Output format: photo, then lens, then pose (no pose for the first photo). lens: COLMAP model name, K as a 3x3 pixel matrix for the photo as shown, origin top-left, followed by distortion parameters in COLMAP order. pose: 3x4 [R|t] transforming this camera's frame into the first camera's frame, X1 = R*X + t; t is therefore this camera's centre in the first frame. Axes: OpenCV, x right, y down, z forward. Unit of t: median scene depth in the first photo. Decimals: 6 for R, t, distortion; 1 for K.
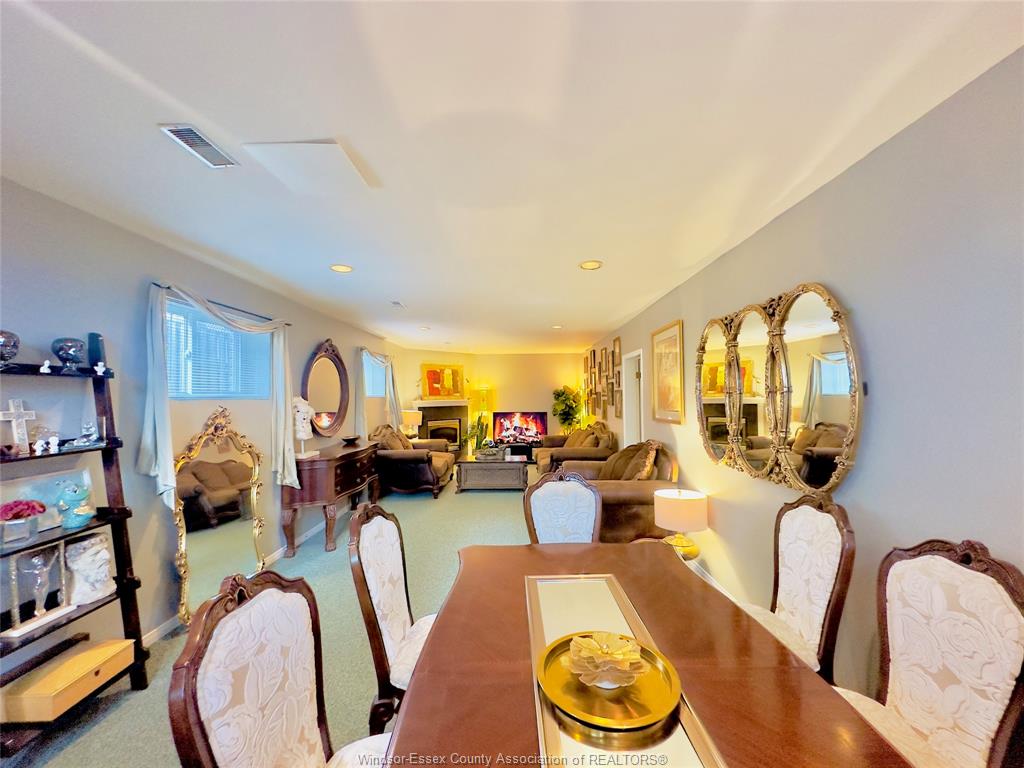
lens RADIAL K [[409.8, 0, 512.0], [0, 409.8, 384.0], [0, 0, 1]] dist [0.001076, 0.000211]
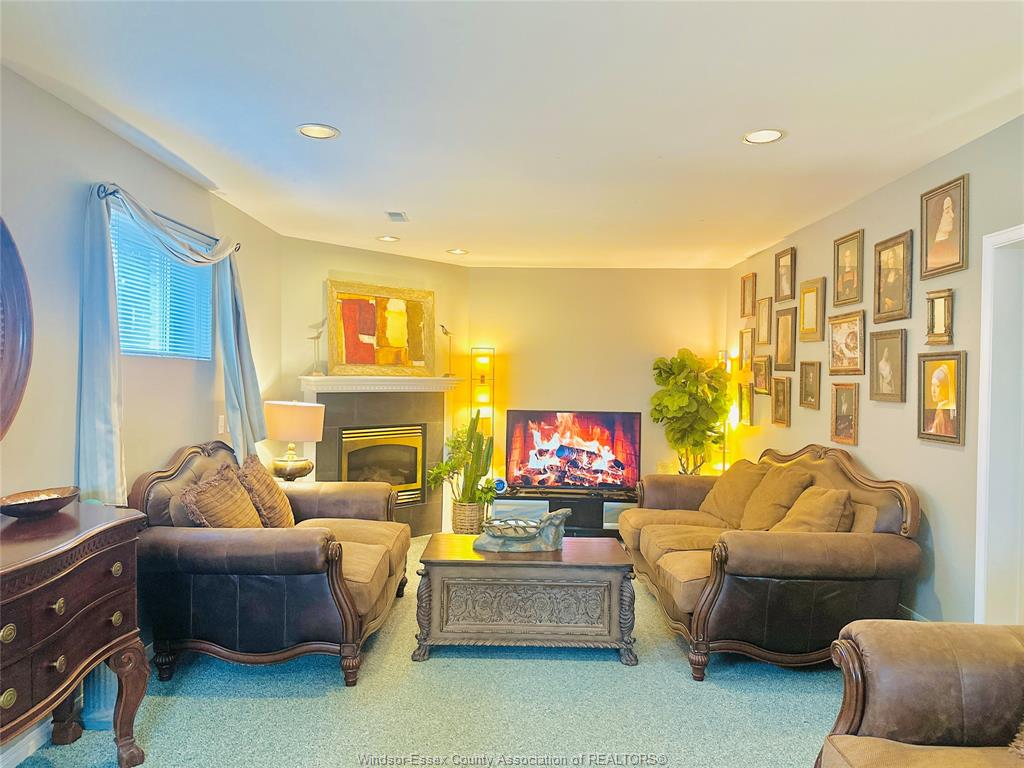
lens RADIAL K [[719.0, 0, 512.0], [0, 719.0, 384.0], [0, 0, 1]] dist [0.106416, -0.141401]
pose [[0.999720, 0.022884, 0.006077, -0.048512], [-0.023099, 0.999005, 0.038140, 0.017158], [-0.005198, -0.038270, 0.999254, 0.307642]]
